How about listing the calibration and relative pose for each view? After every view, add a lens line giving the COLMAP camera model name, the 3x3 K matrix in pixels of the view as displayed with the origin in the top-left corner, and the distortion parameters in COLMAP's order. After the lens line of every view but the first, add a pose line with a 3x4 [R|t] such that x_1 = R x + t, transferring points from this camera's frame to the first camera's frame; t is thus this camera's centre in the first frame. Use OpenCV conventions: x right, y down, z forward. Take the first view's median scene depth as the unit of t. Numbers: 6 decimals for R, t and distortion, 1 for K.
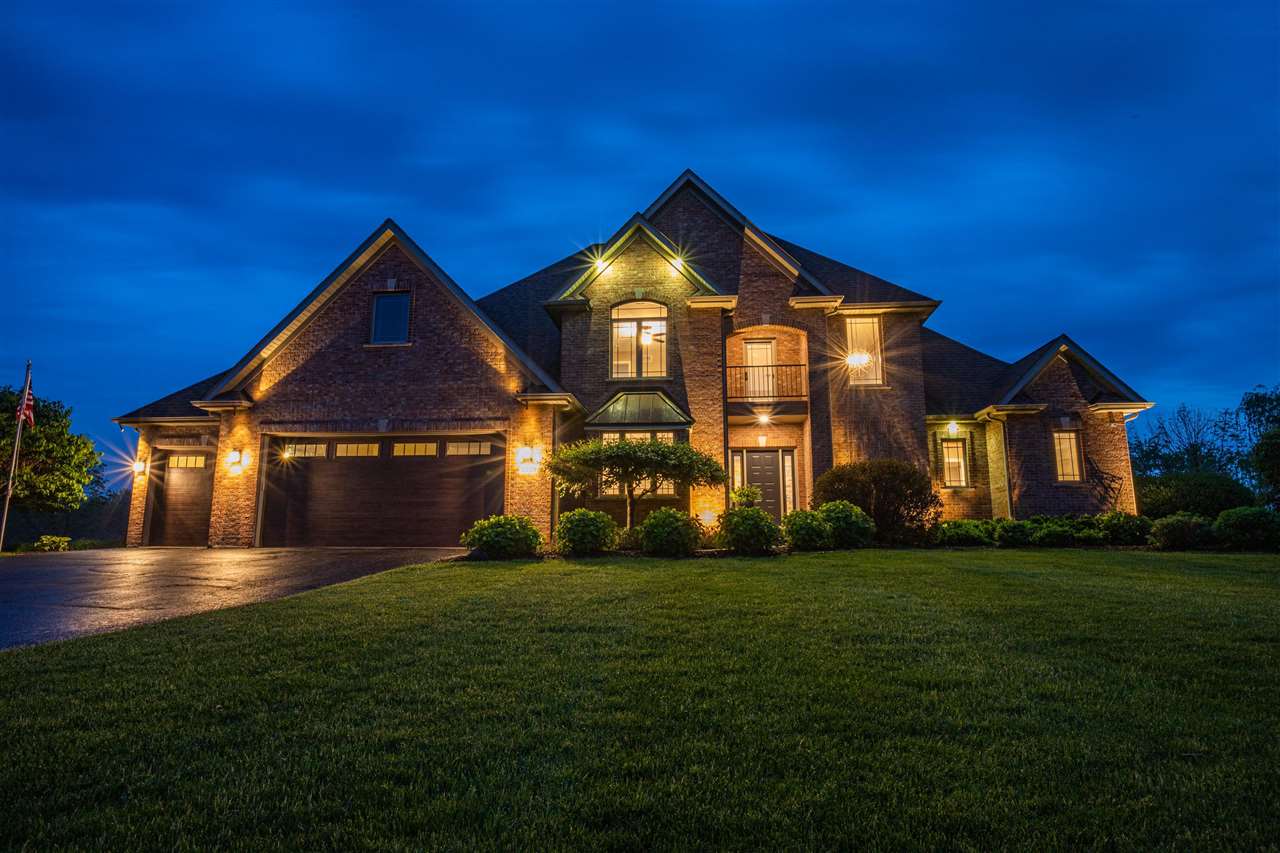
lens RADIAL K [[729.7, 0, 640.0], [0, 729.7, 426.5], [0, 0, 1]] dist [-0.000111, -0.000399]
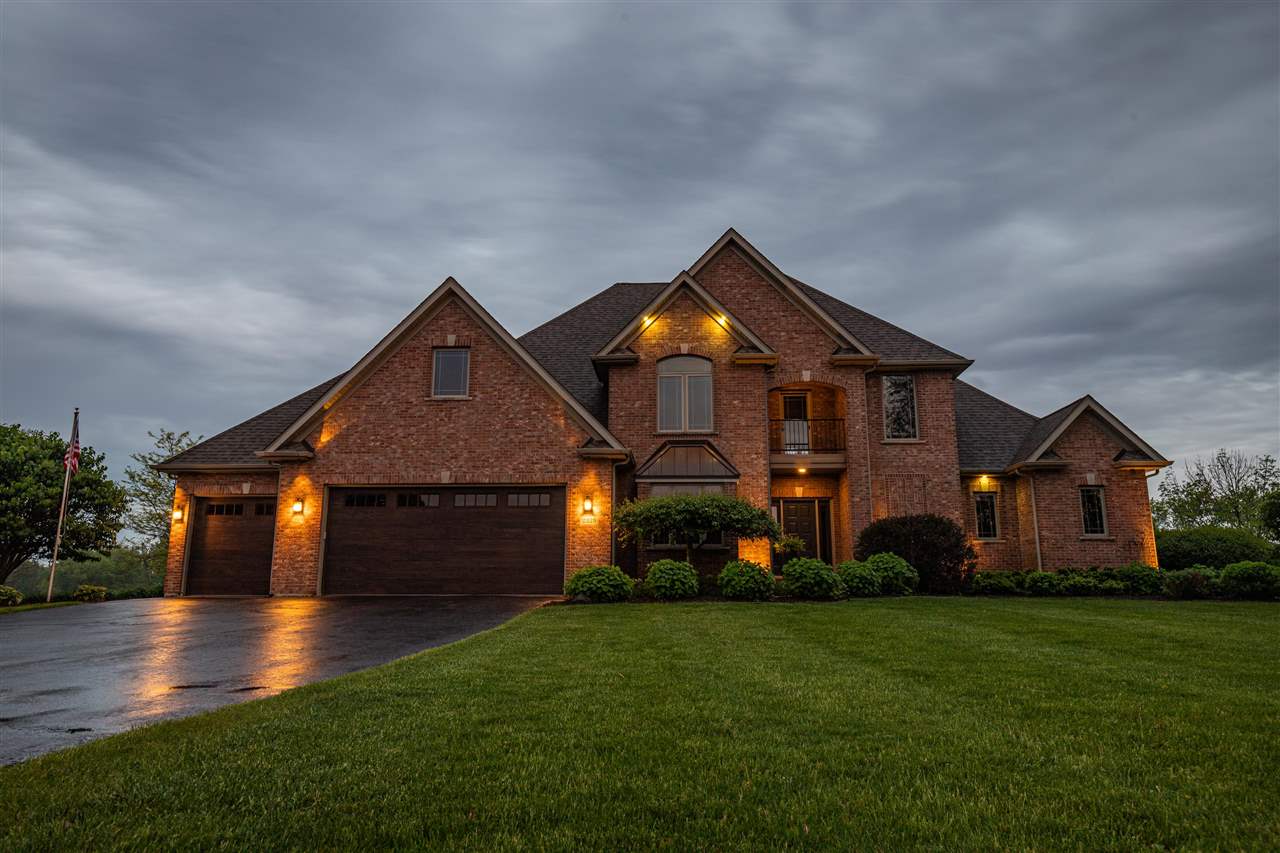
lens RADIAL K [[894.9, 0, 640.0], [0, 894.9, 426.5], [0, 0, 1]] dist [0.030103, 0.000945]
pose [[0.998828, 0.010694, 0.047202, -0.131642], [-0.009228, 0.999471, -0.031177, -0.034823], [-0.047510, 0.030704, 0.998399, -0.276516]]
